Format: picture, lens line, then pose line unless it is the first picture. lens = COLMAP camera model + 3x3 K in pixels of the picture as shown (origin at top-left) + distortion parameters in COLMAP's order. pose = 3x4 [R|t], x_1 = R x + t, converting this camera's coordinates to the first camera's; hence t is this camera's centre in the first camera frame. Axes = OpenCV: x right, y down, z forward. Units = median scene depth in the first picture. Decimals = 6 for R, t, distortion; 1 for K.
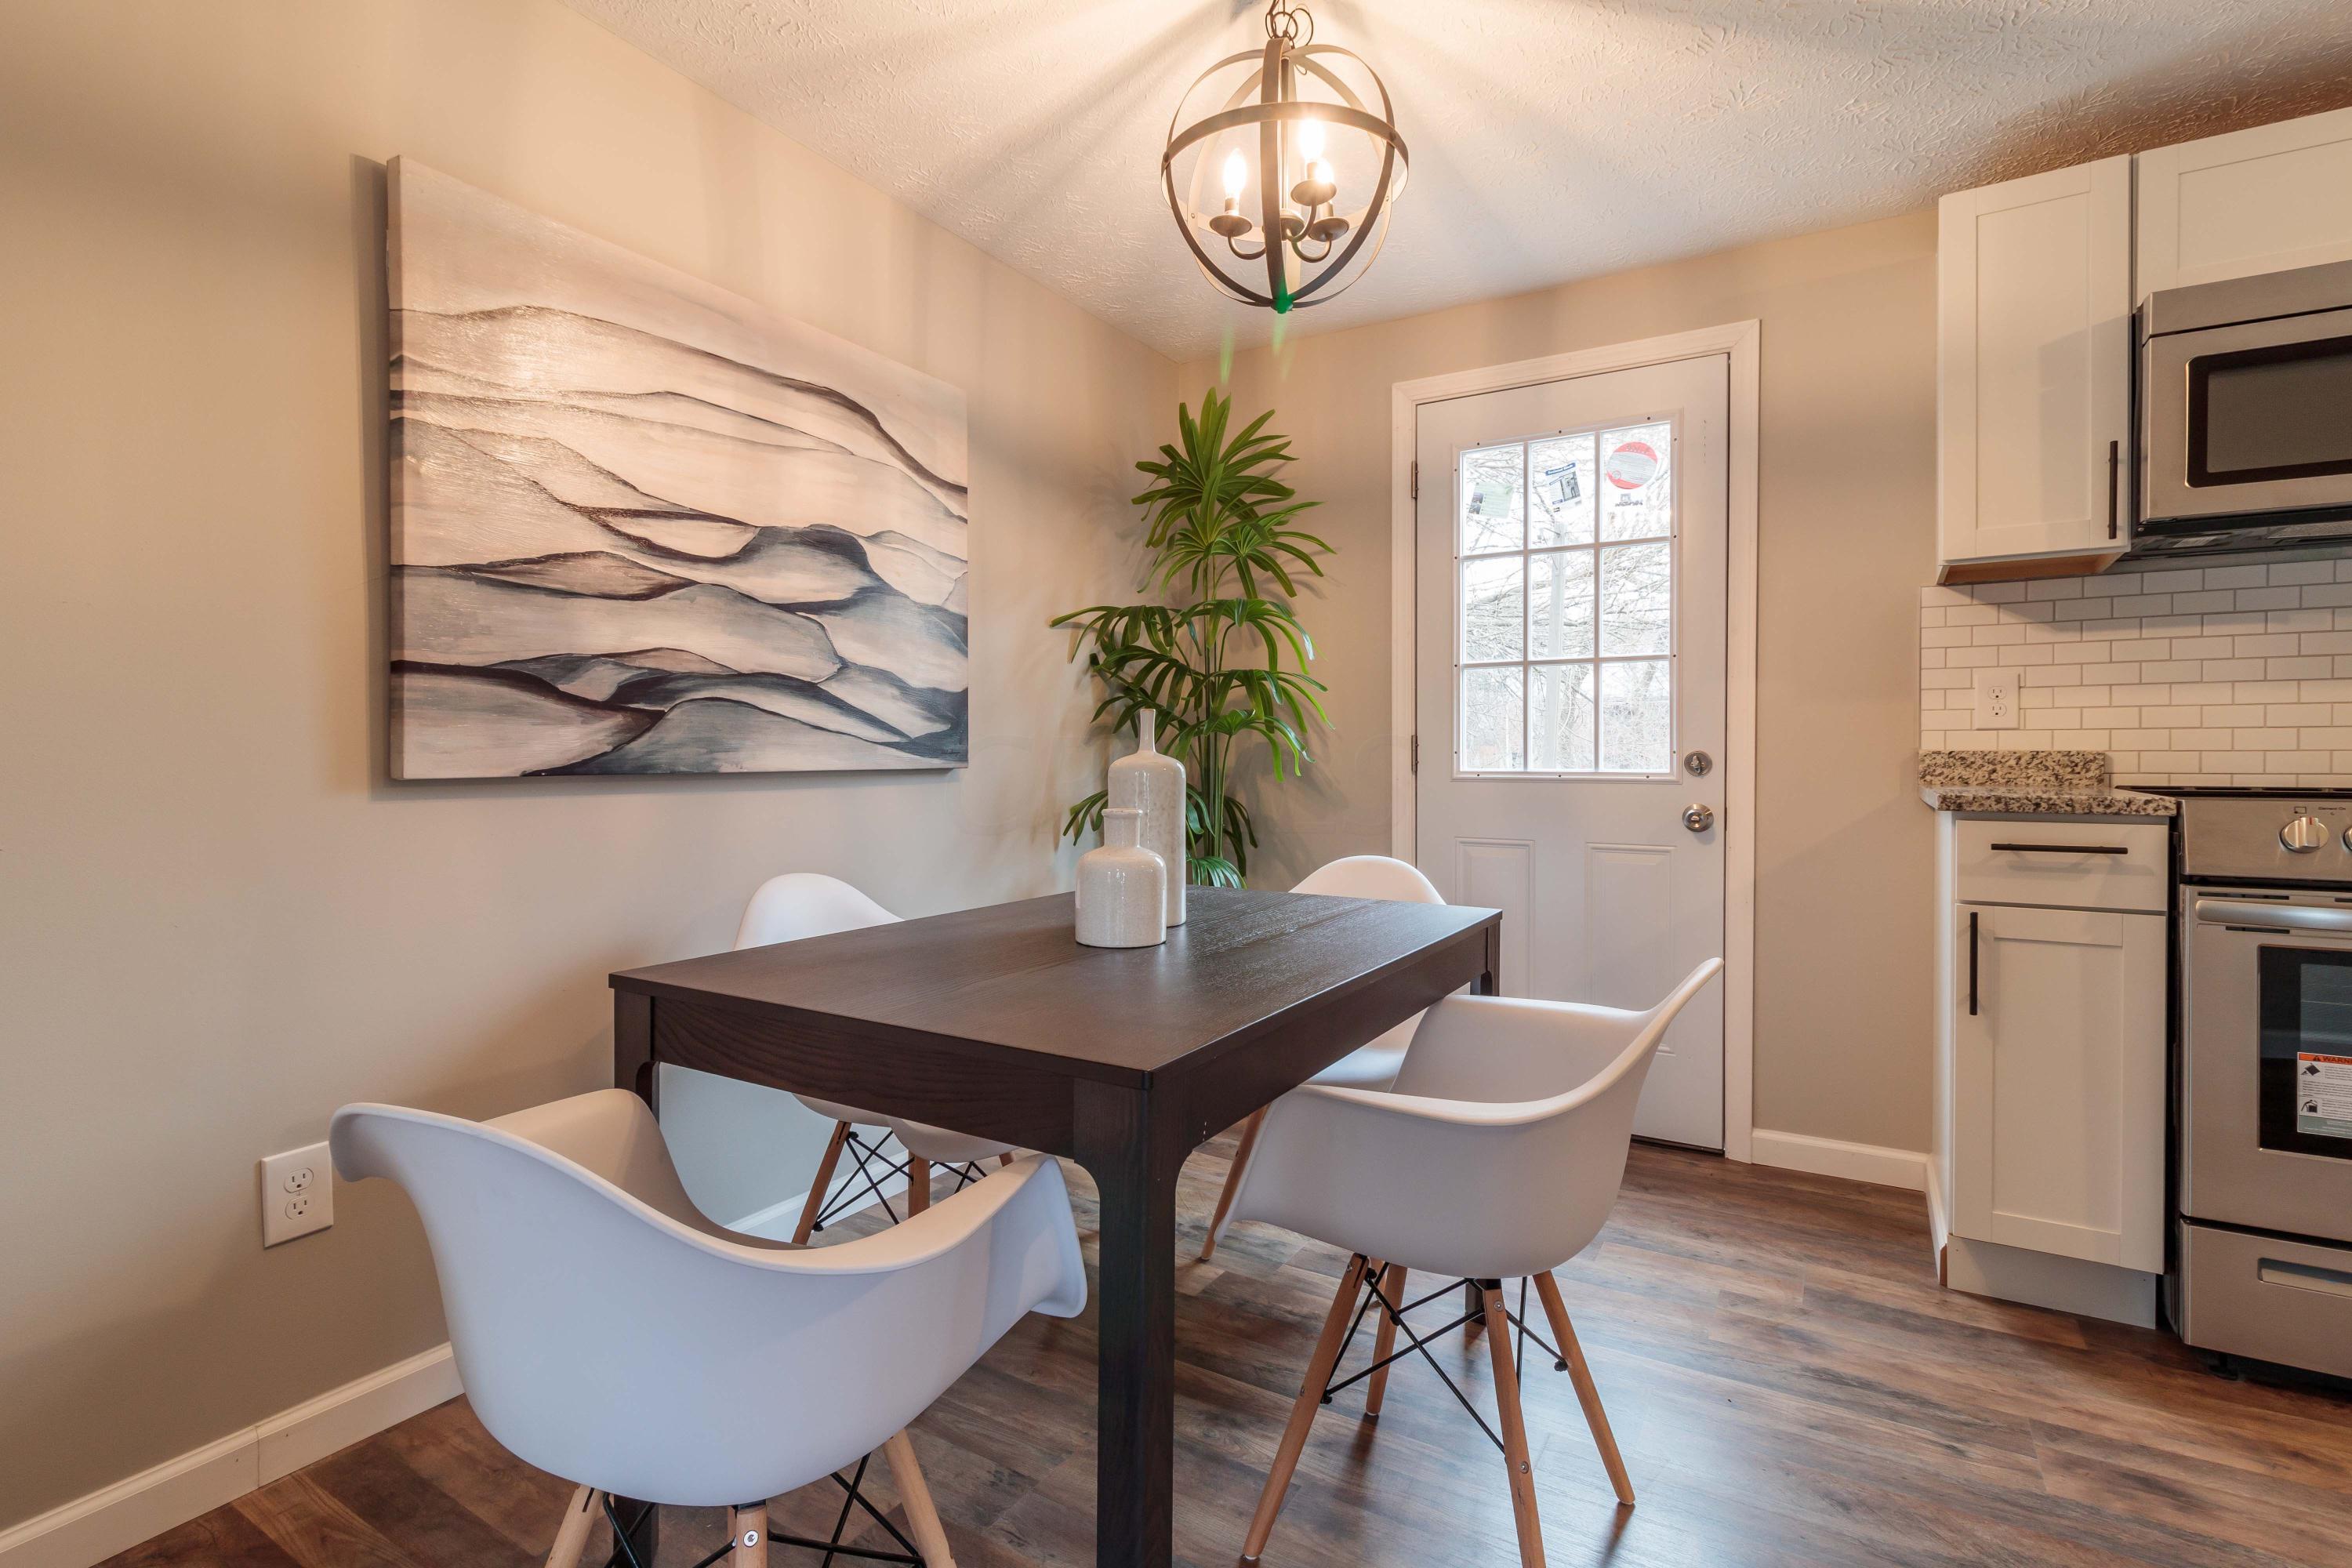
lens RADIAL K [[1104.2, 0, 1183.2], [0, 1104.2, 765.7], [0, 0, 1]] dist [0.002601, -0.000293]
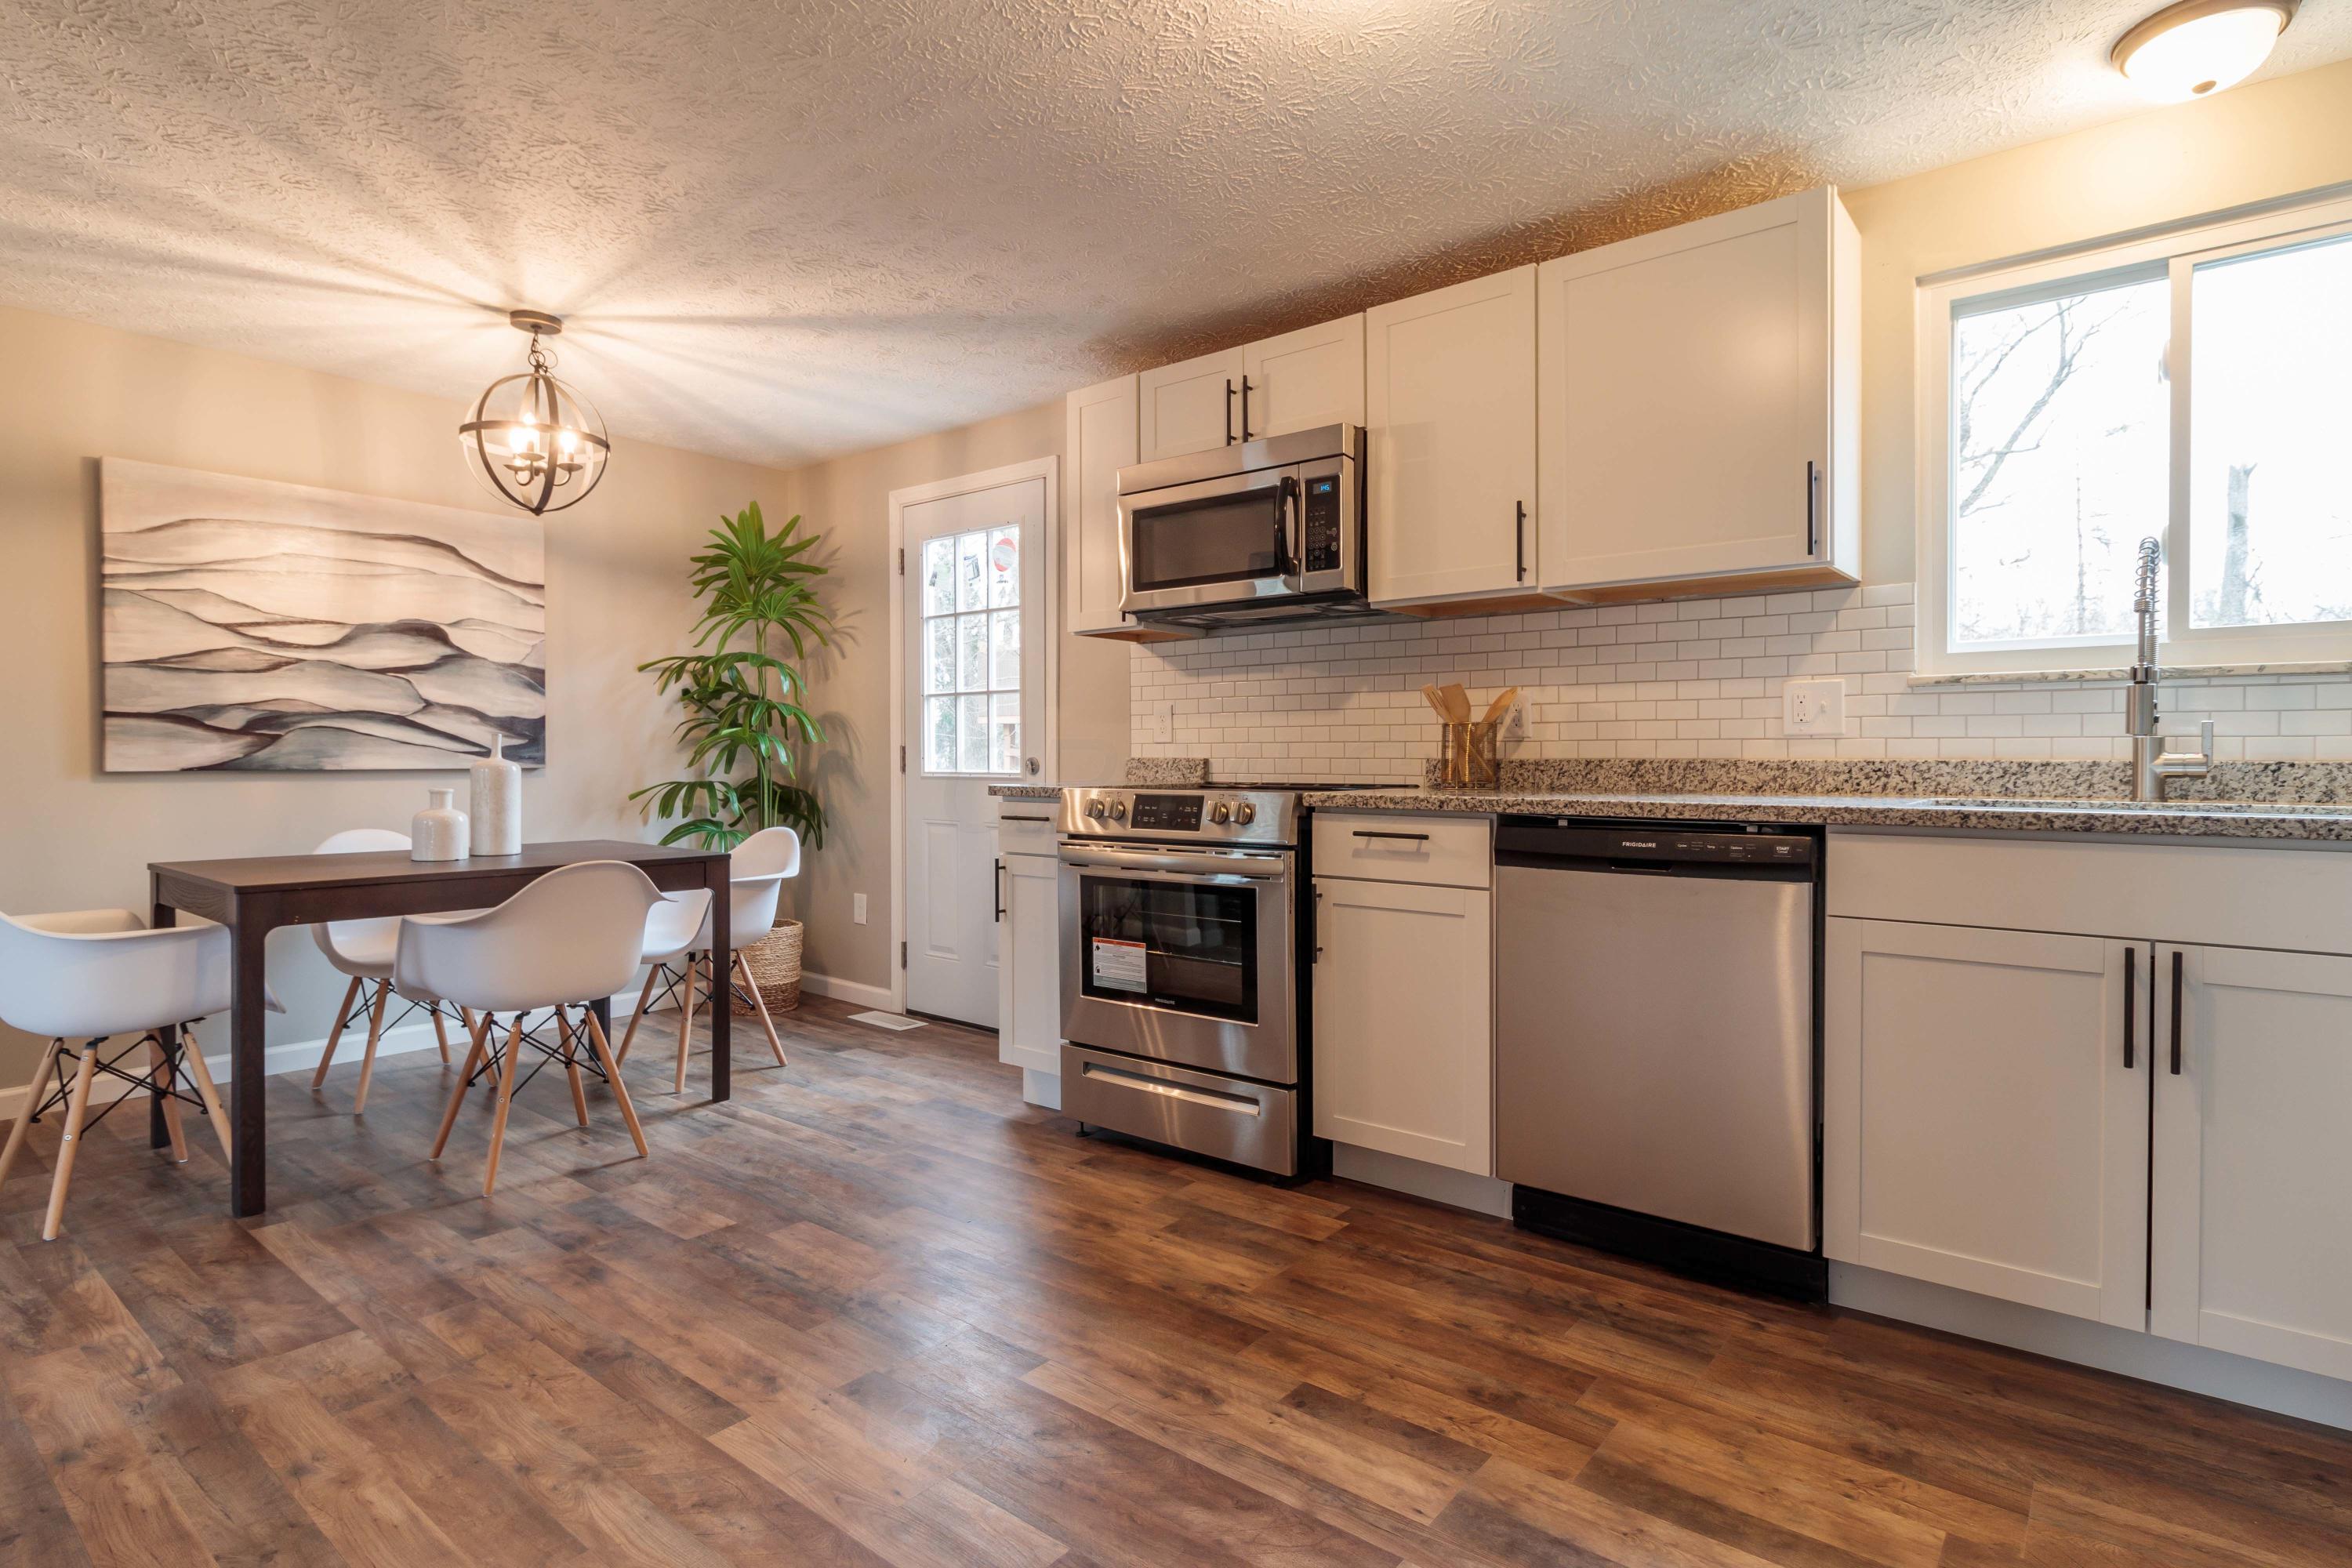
lens RADIAL K [[1199.5, 0, 1192.4], [0, 1199.5, 764.5], [0, 0, 1]] dist [0.004777, 0.000713]
pose [[0.989819, 0.002207, -0.142314, 1.169595], [-0.002936, 0.999984, -0.004912, 0.003513], [0.142301, 0.005280, 0.989809, -0.650638]]
